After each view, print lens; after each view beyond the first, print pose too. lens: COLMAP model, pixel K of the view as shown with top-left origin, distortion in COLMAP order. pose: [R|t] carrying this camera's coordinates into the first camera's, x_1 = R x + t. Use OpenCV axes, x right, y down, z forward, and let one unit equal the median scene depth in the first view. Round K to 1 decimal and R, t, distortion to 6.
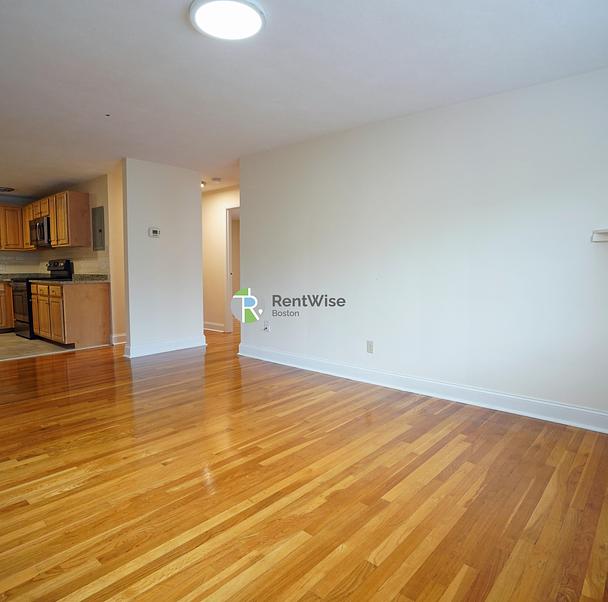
lens RADIAL K [[422.0, 0, 304.0], [0, 422.0, 301.0], [0, 0, 1]] dist [-0.059685, 0.028330]
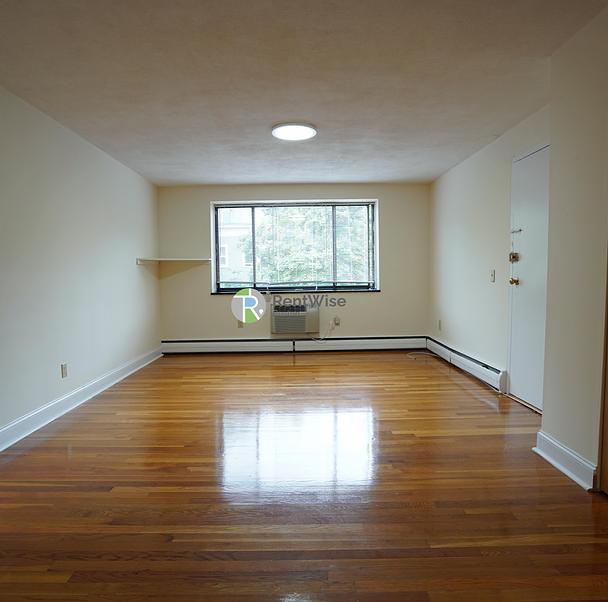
lens RADIAL K [[422.0, 0, 304.0], [0, 422.0, 301.0], [0, 0, 1]] dist [-0.059685, 0.028330]
pose [[-0.666197, -0.033232, 0.745035, -0.891710], [0.079390, 0.990170, 0.115156, -0.105034], [-0.741538, 0.135865, -0.657010, 1.284119]]
